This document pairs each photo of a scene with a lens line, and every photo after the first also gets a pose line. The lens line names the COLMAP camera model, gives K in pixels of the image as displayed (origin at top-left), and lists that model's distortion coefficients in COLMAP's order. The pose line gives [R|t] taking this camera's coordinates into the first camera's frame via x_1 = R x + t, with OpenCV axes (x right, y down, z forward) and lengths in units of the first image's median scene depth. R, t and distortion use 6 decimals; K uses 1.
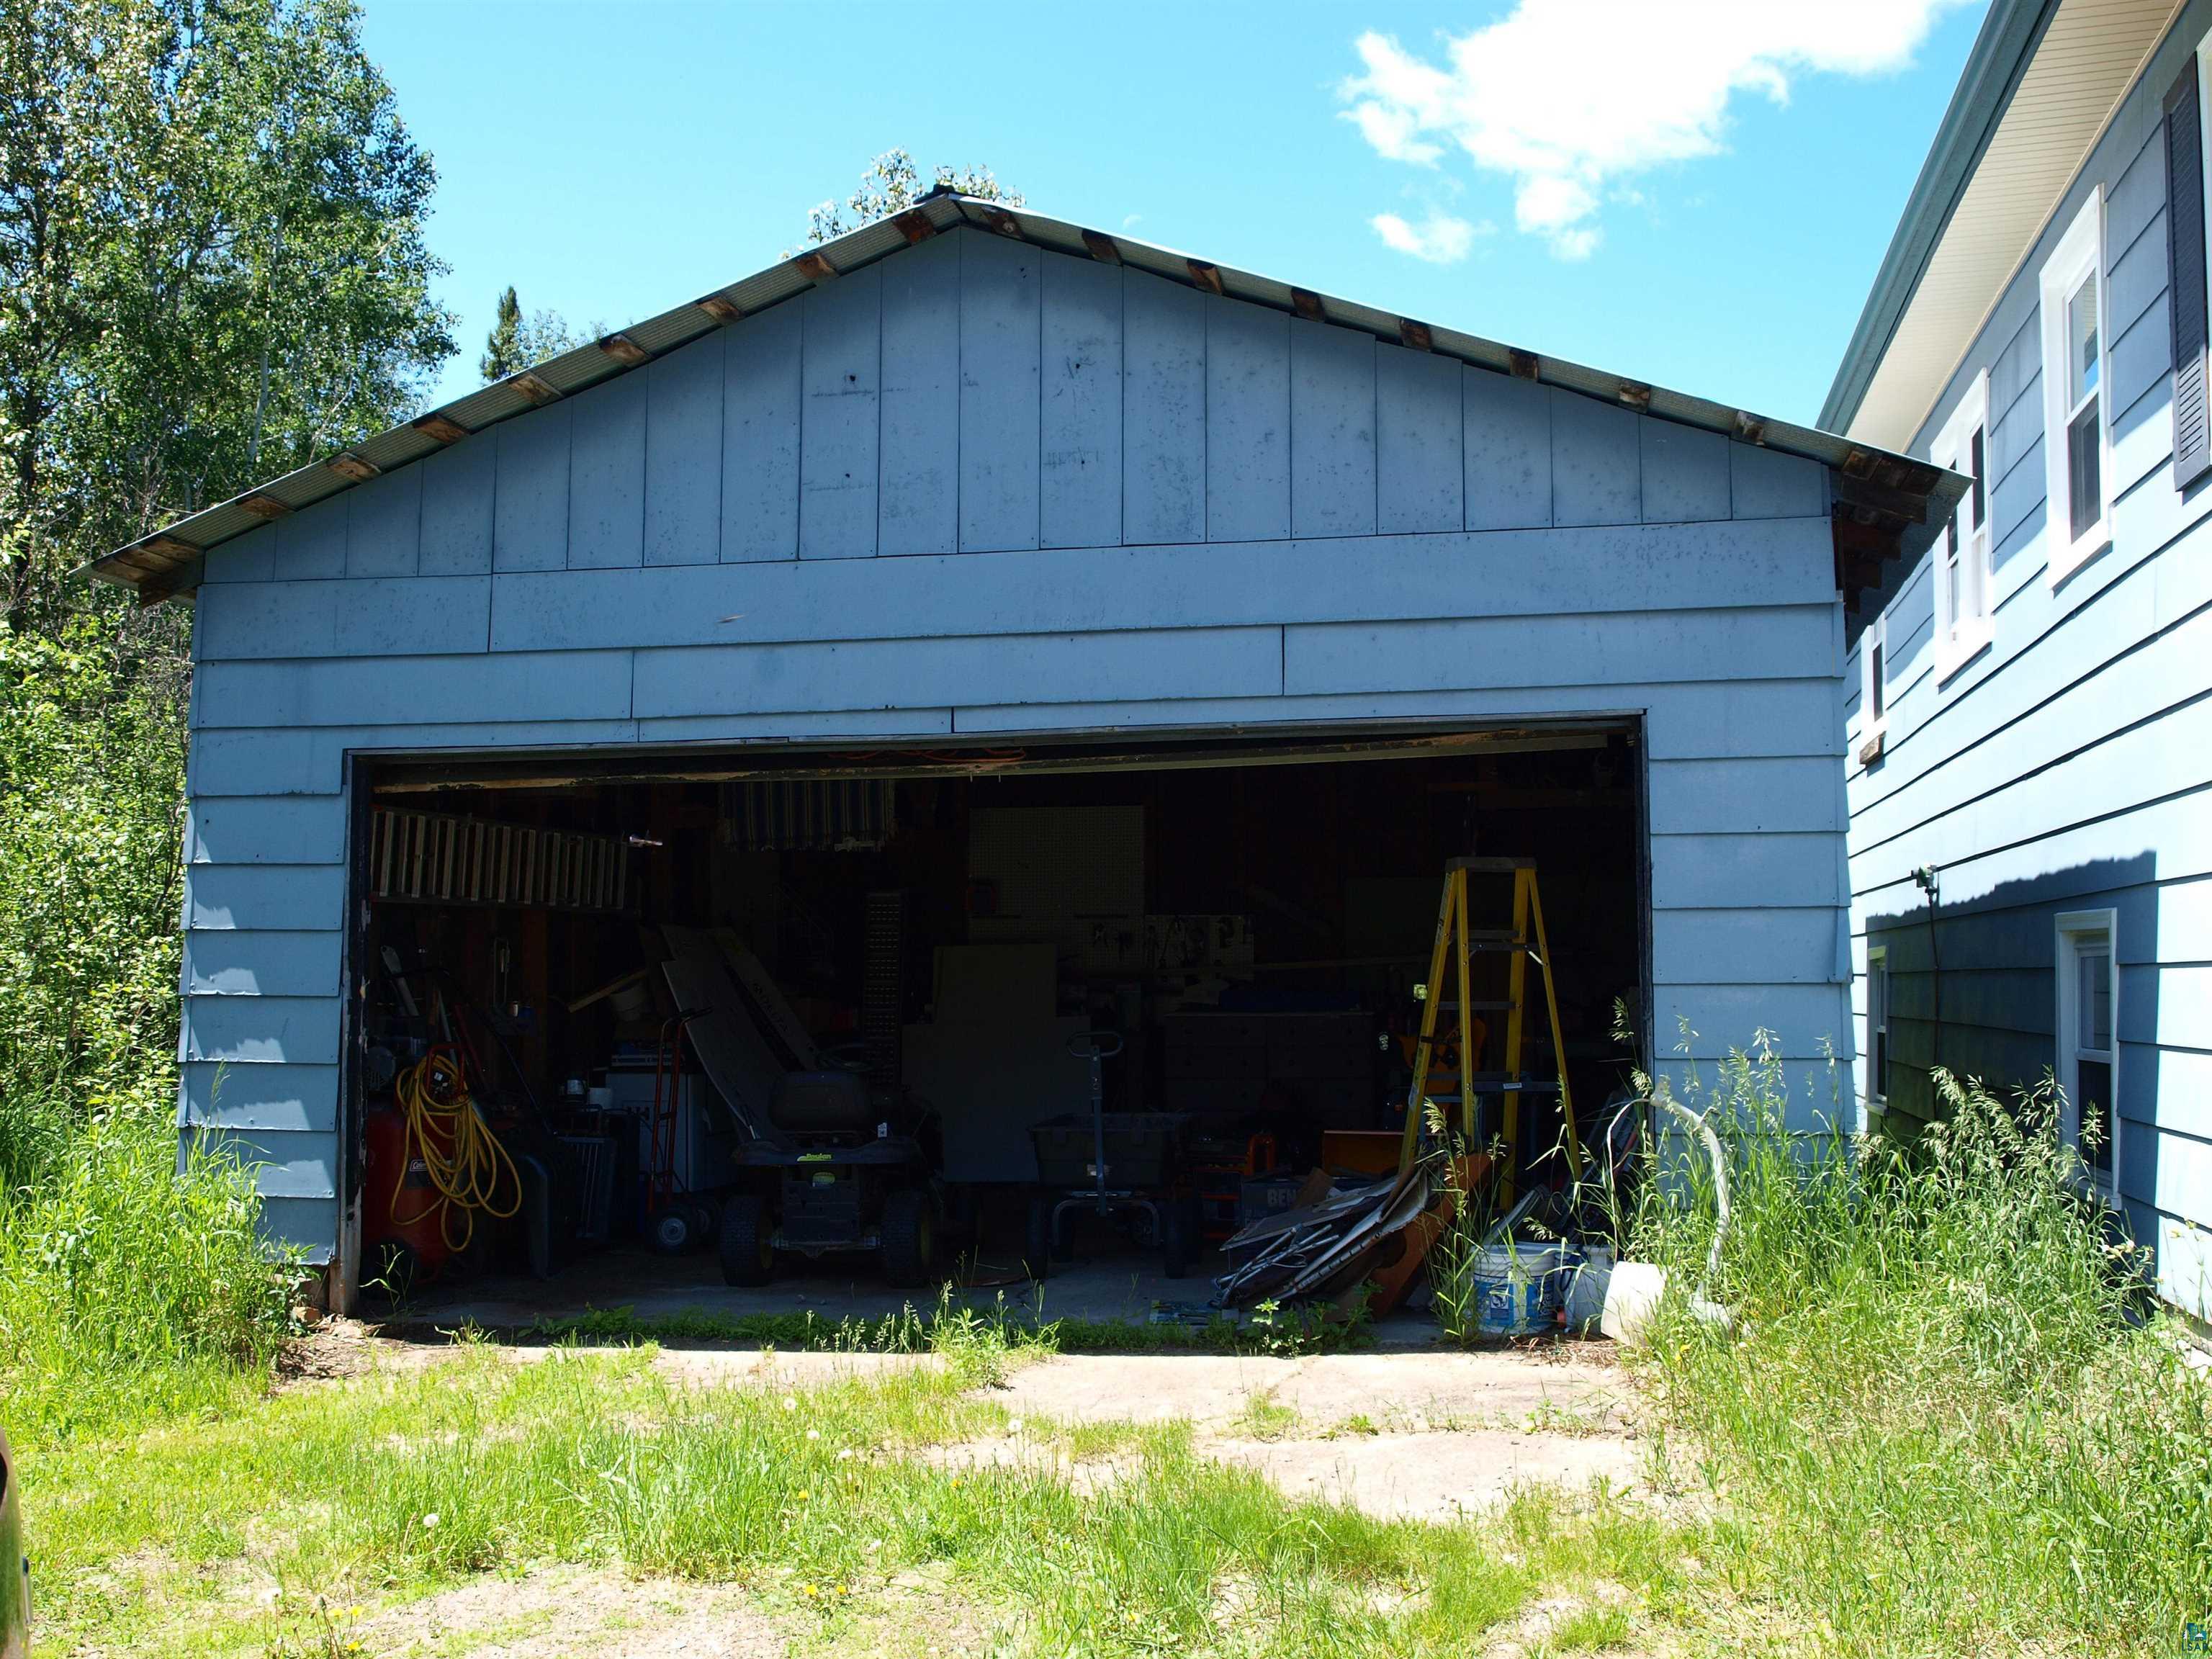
lens RADIAL K [[2428.9, 0, 1107.7], [0, 2428.9, 825.9], [0, 0, 1]] dist [-0.055572, 0.000000]
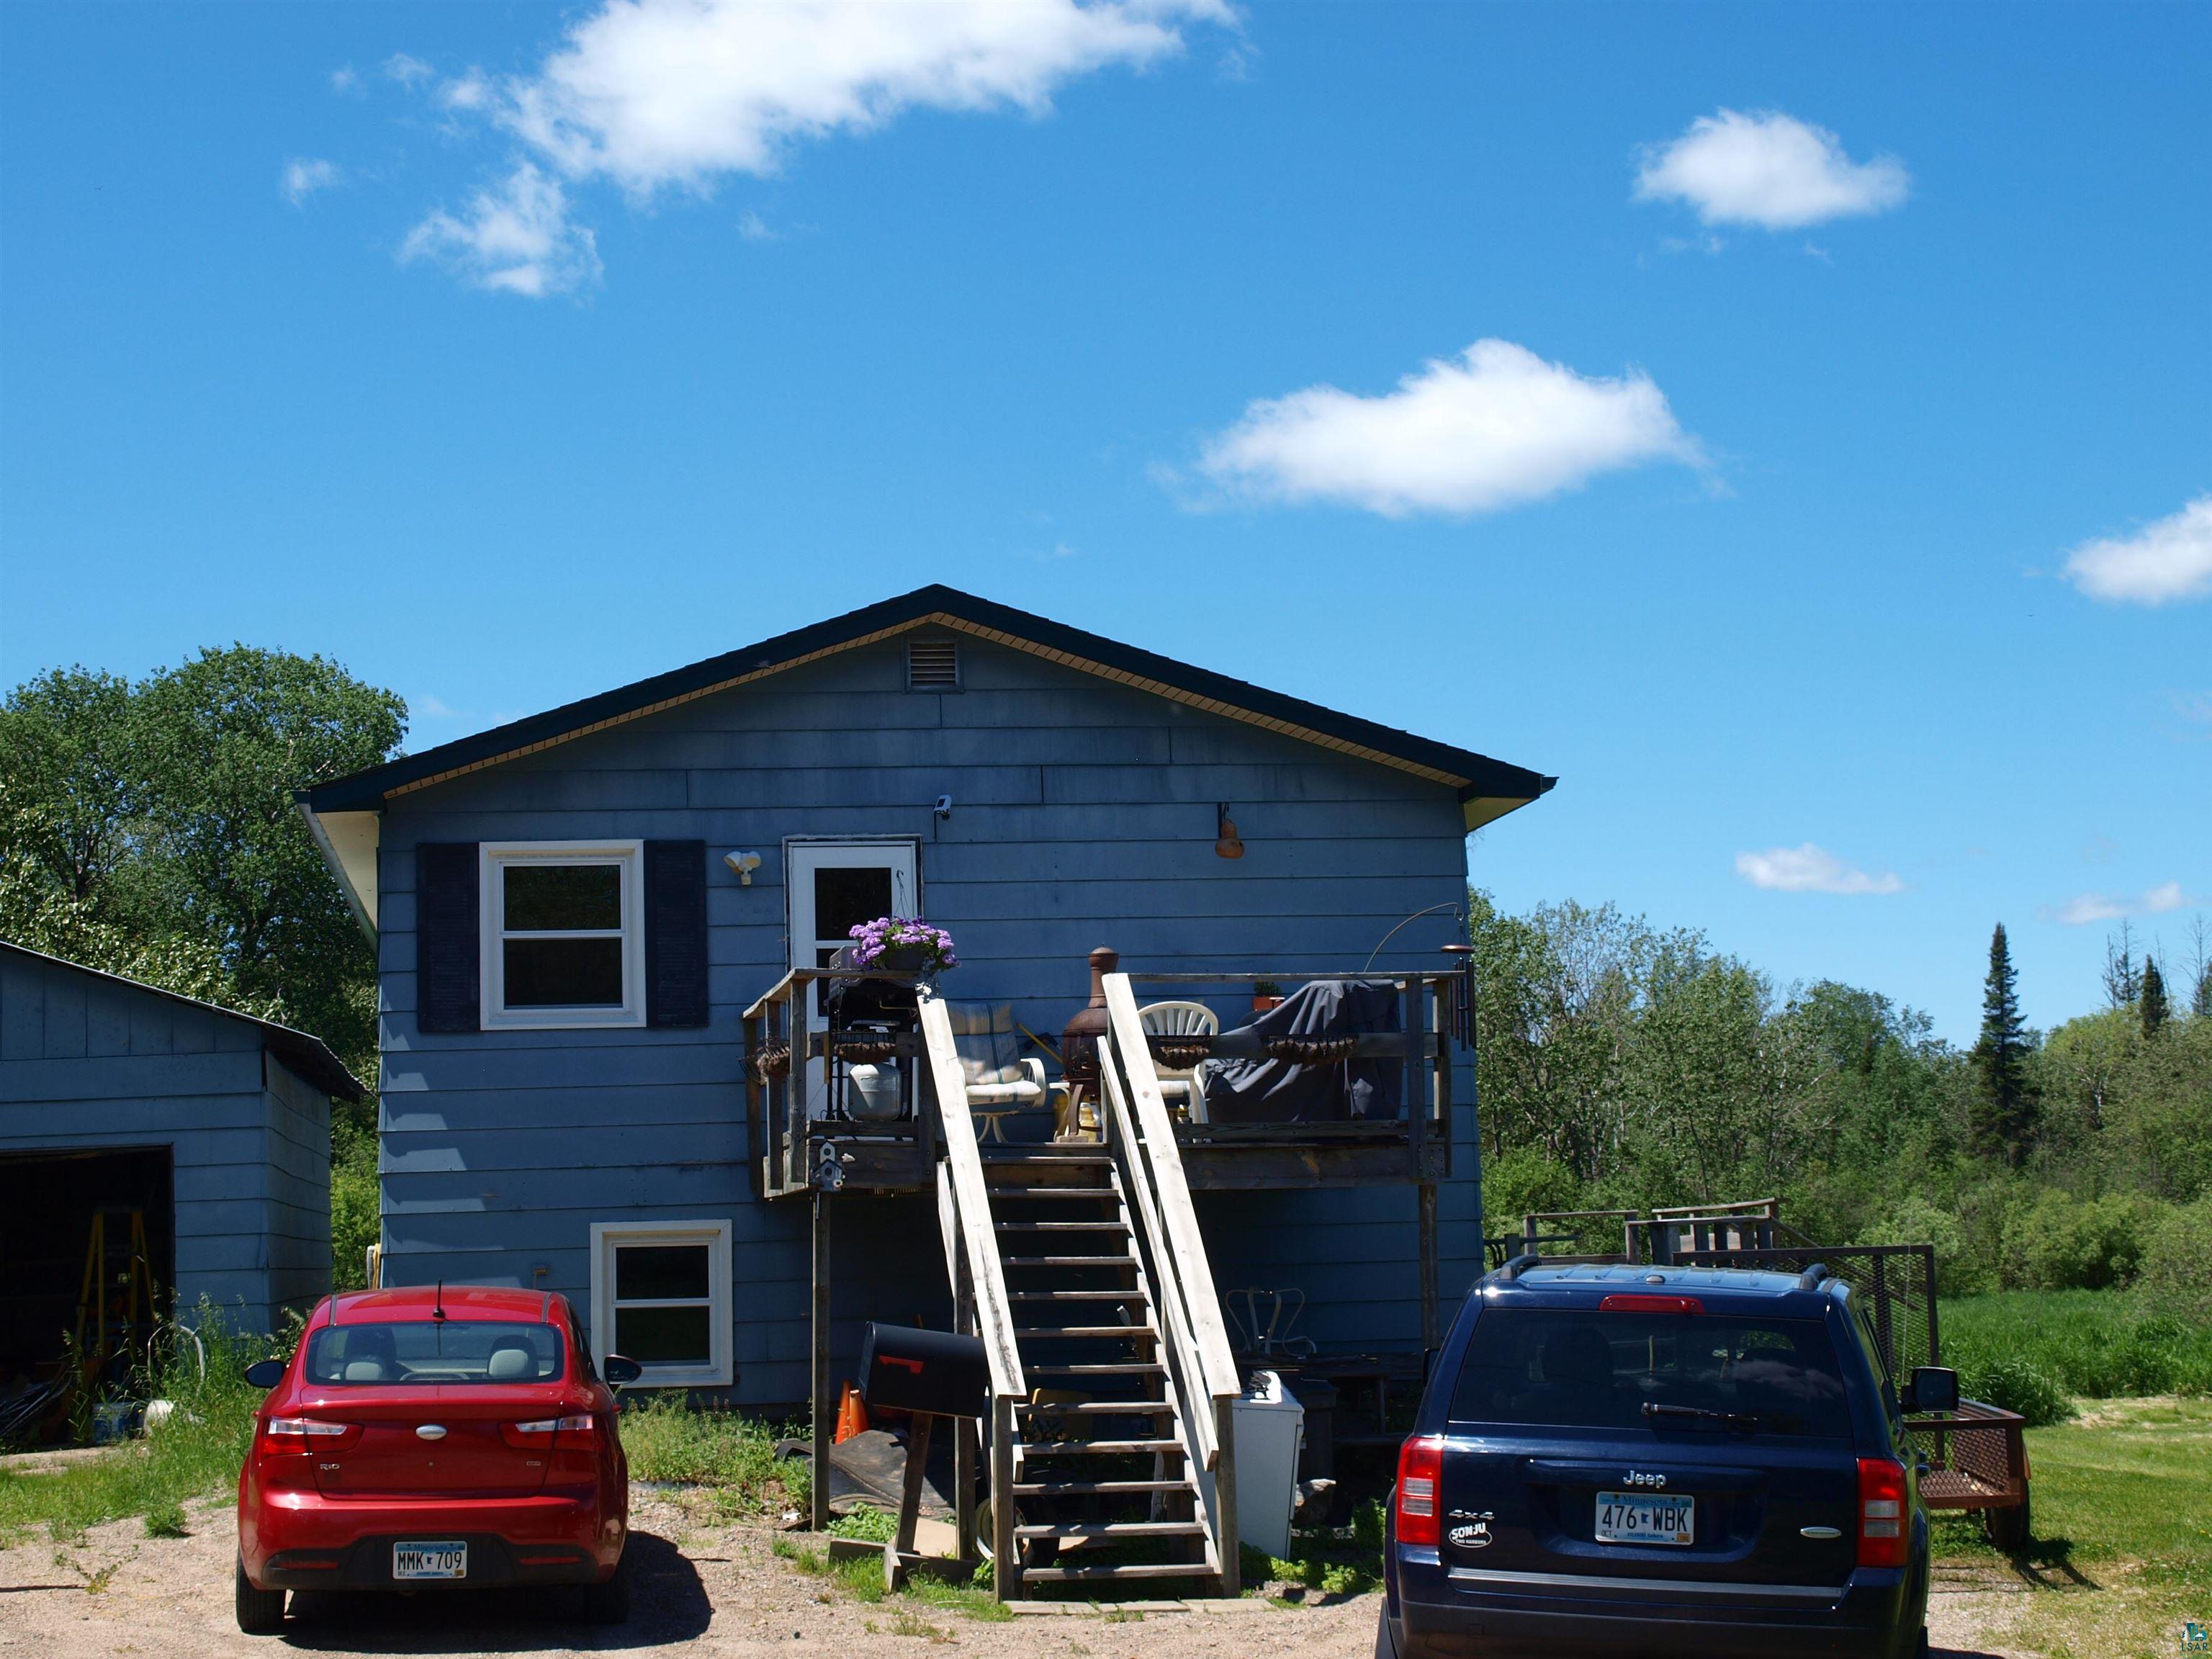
lens RADIAL K [[3503.3, 0, 1106.3], [0, 3503.3, 835.0], [0, 0, 1]] dist [-0.030213, 0.000000]
pose [[0.941218, 0.005851, 0.337748, -0.044608], [0.013668, 0.998372, -0.055385, -0.135135], [-0.337522, 0.056746, 0.939606, -2.157894]]
